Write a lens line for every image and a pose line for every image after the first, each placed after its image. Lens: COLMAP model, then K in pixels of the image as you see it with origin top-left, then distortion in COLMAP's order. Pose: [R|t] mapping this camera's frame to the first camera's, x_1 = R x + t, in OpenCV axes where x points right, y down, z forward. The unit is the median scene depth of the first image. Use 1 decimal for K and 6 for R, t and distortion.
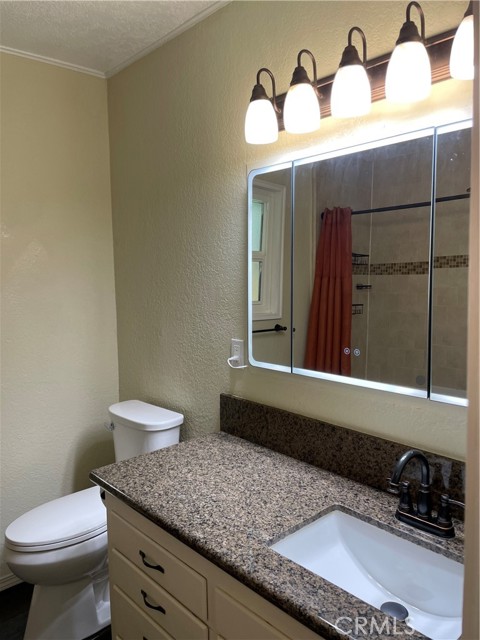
lens RADIAL K [[487.0, 0, 237.4], [0, 487.0, 314.3], [0, 0, 1]] dist [0.068556, -0.030650]
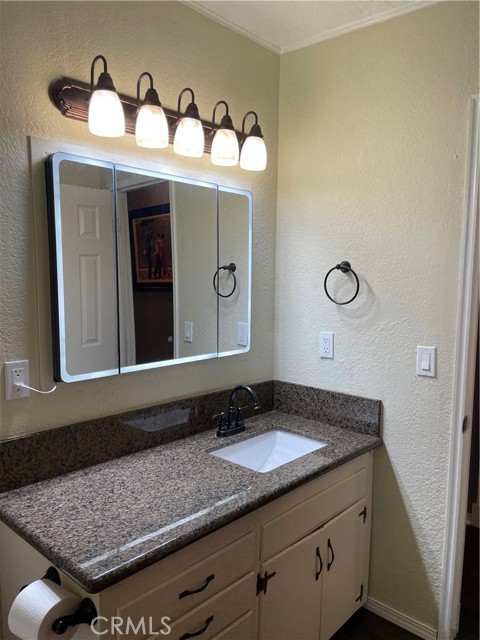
lens RADIAL K [[487.0, 0, 237.4], [0, 487.0, 325.9], [0, 0, 1]] dist [0.068556, -0.030650]
pose [[-0.076031, -0.092253, 0.992829, -0.921362], [0.080207, 0.991918, 0.098311, -0.059399], [-0.993874, 0.087106, -0.068017, 0.828068]]
